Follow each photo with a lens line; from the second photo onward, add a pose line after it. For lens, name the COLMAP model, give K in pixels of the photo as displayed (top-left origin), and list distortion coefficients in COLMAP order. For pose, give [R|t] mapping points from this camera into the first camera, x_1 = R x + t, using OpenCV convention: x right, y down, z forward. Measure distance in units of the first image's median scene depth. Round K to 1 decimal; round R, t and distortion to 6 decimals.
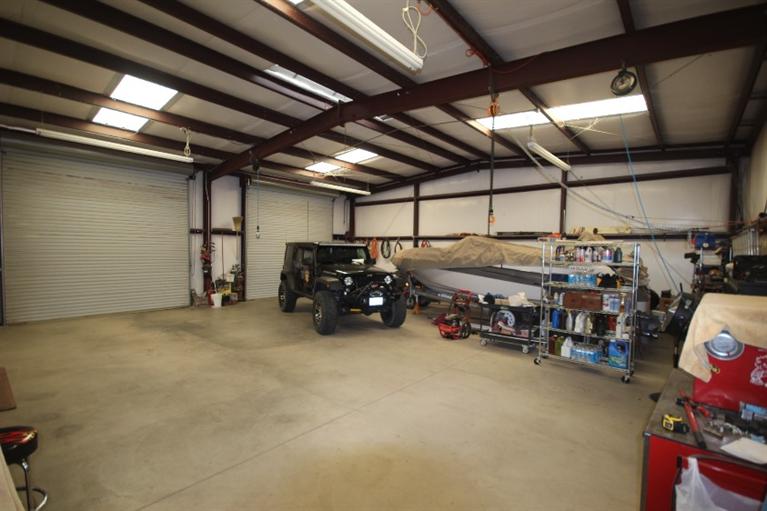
lens RADIAL K [[357.2, 0, 383.4], [0, 357.2, 268.0], [0, 0, 1]] dist [0.001193, -0.000917]
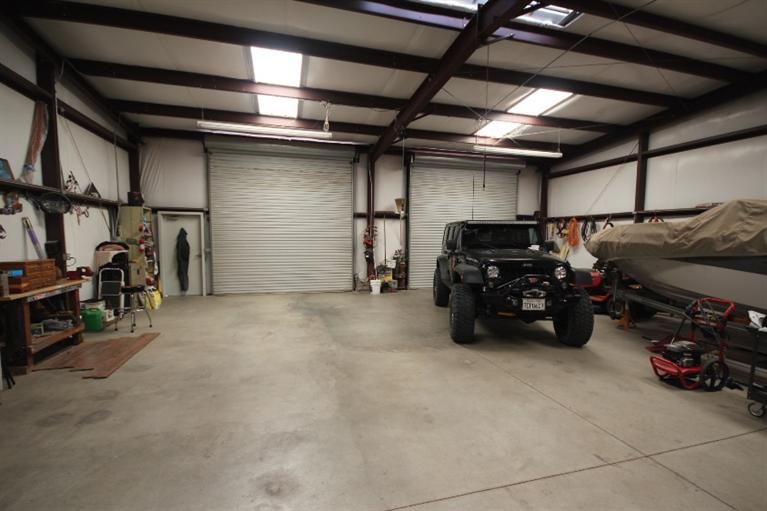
lens RADIAL K [[357.2, 0, 383.4], [0, 357.2, 268.0], [0, 0, 1]] dist [0.001193, -0.000917]
pose [[0.838355, 0.039128, -0.543718, 0.070850], [-0.024687, 0.999122, 0.033836, 0.007554], [0.544565, -0.014944, 0.838586, 0.207276]]
